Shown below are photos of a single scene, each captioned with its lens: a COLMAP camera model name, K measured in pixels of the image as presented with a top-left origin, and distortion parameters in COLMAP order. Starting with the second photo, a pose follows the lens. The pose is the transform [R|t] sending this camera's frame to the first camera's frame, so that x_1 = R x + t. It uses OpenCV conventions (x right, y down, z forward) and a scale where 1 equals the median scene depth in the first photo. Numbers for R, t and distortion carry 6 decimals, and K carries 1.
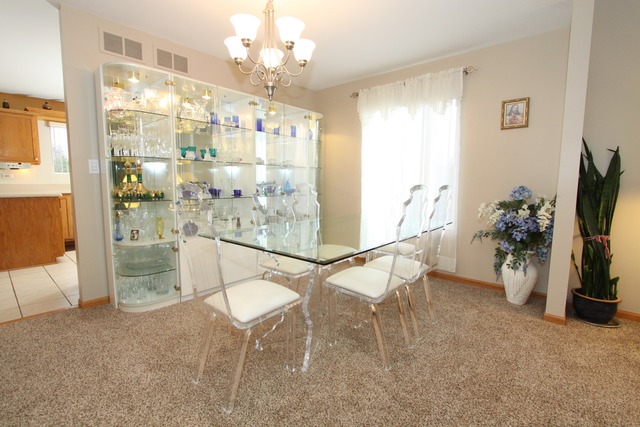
lens RADIAL K [[296.2, 0, 323.4], [0, 296.2, 213.1], [0, 0, 1]] dist [-0.018759, 0.001835]
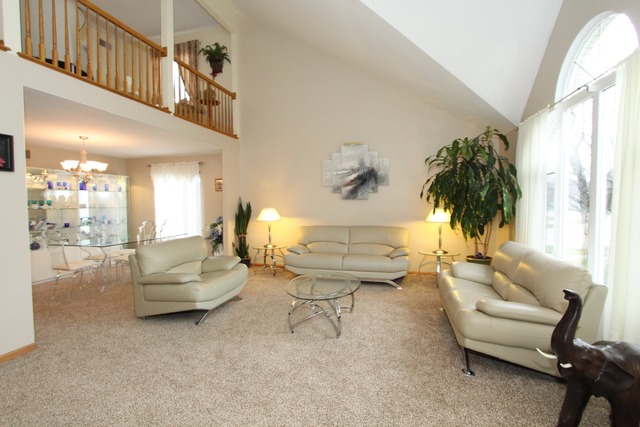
lens RADIAL K [[296.2, 0, 325.2], [0, 296.2, 212.3], [0, 0, 1]] dist [-0.018759, 0.001835]
pose [[0.897282, -0.032487, 0.440261, 0.381761], [0.062132, 0.996655, -0.053085, 0.051092], [-0.437064, 0.074987, 0.896299, -1.448525]]
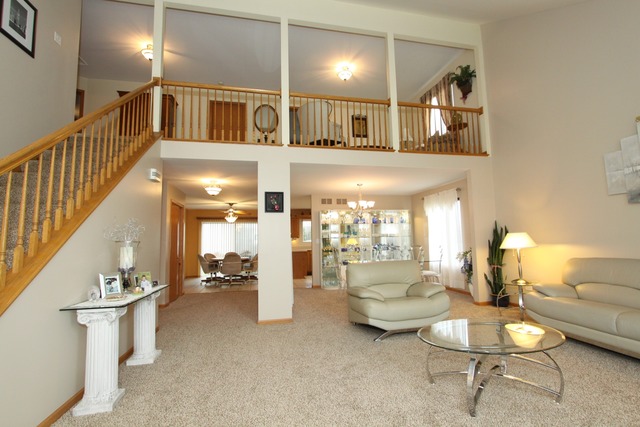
lens RADIAL K [[296.2, 0, 325.8], [0, 296.2, 212.4], [0, 0, 1]] dist [-0.018759, 0.001835]
pose [[0.794567, -0.089146, -0.600596, 1.099055], [-0.029376, 0.982360, -0.184676, 0.108846], [0.606465, 0.164381, 0.777933, -1.323230]]
